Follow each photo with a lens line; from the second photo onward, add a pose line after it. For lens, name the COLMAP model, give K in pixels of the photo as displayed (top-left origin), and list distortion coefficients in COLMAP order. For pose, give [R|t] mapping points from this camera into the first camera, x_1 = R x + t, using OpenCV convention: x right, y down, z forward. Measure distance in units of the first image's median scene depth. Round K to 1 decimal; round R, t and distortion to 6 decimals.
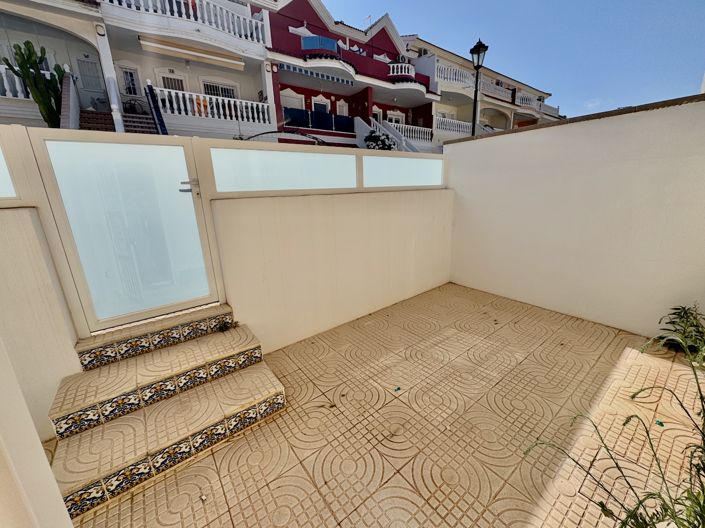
lens RADIAL K [[280.5, 0, 352.1], [0, 280.5, 263.9], [0, 0, 1]] dist [-0.006181, 0.000829]
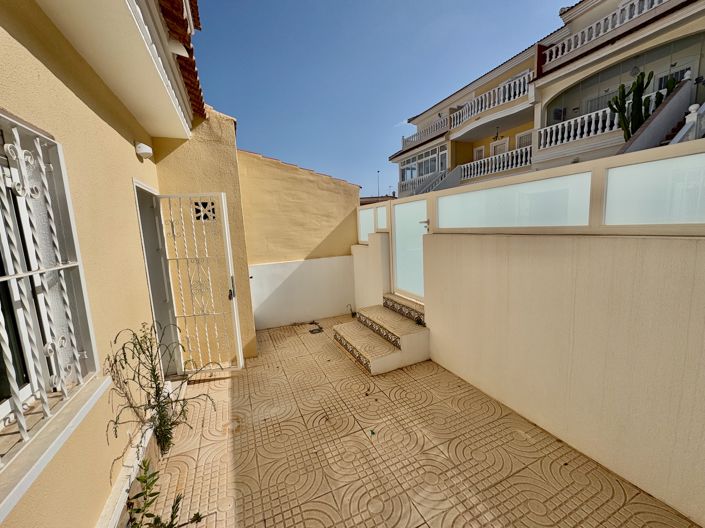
lens RADIAL K [[280.5, 0, 352.3], [0, 280.5, 261.2], [0, 0, 1]] dist [-0.006181, 0.000829]
pose [[-0.235474, 0.167975, -0.957255, 0.554019], [-0.191321, 0.957666, 0.215110, -0.183534], [0.952863, 0.233796, -0.193368, 0.522175]]
